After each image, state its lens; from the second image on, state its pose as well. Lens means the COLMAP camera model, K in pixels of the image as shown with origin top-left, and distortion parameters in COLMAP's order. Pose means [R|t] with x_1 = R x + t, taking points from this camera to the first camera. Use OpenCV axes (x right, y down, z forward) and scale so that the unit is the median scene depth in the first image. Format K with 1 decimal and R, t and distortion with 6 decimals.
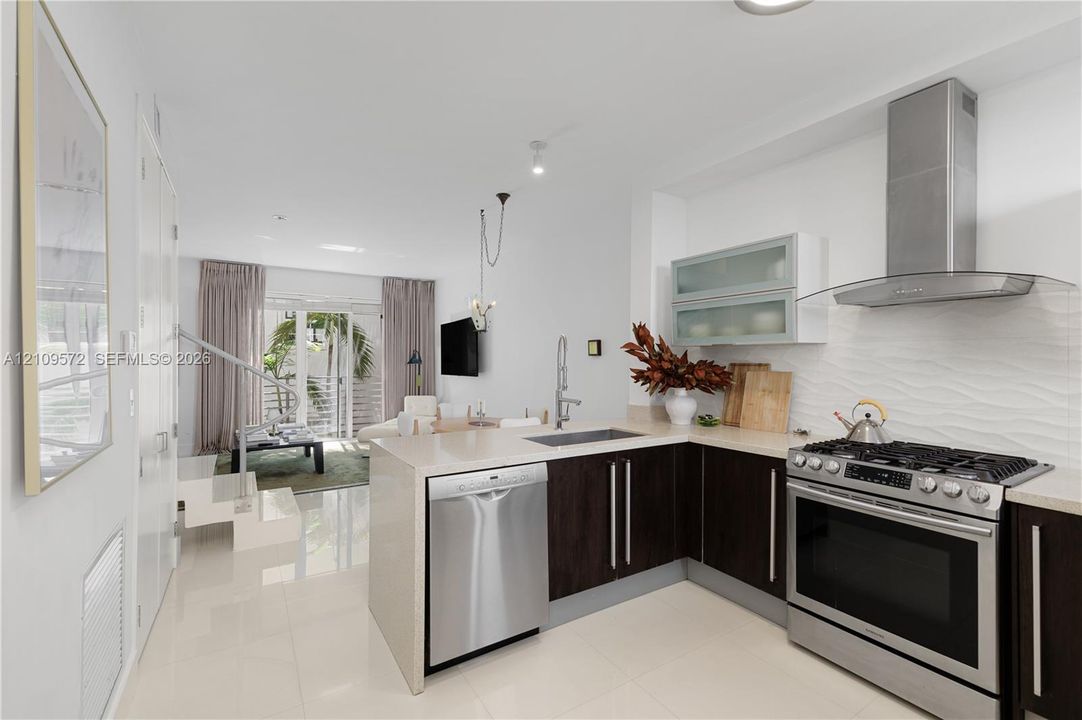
lens RADIAL K [[473.1, 0, 541.0], [0, 473.1, 360.0], [0, 0, 1]] dist [-0.002991, -0.000906]
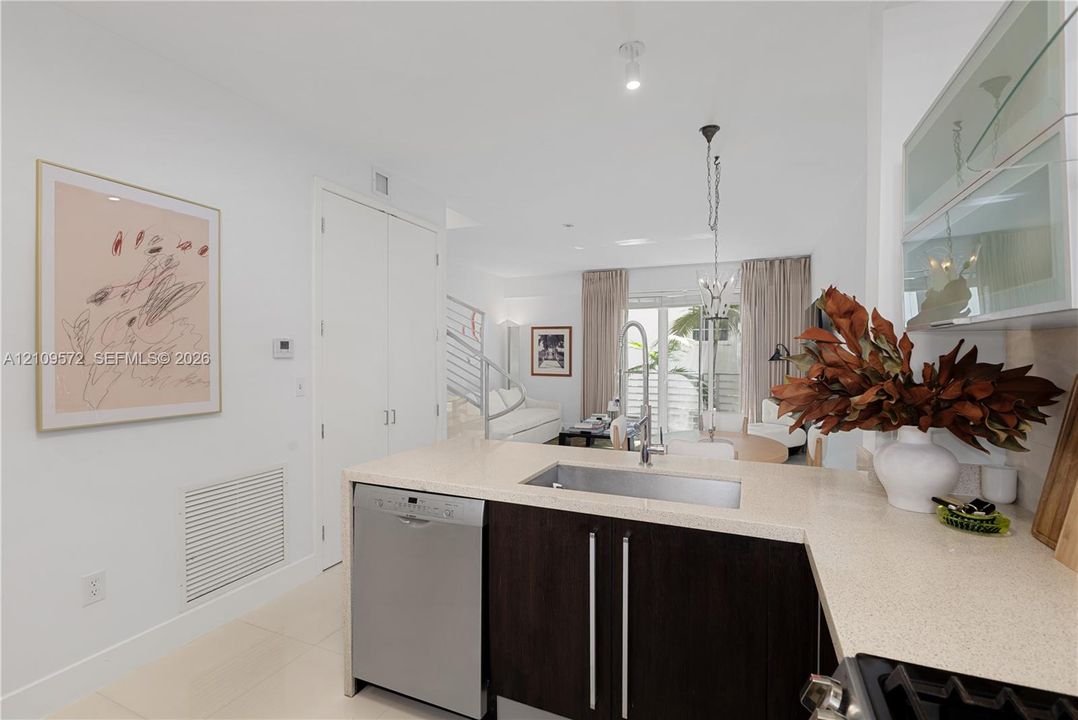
lens RADIAL K [[482.5, 0, 539.6], [0, 482.5, 357.3], [0, 0, 1]] dist [-0.000574, -0.000118]
pose [[0.561790, 0.006516, -0.827254, 0.501517], [-0.002278, 0.999977, 0.006329, -0.007202], [0.827277, -0.001671, 0.561792, 0.488801]]
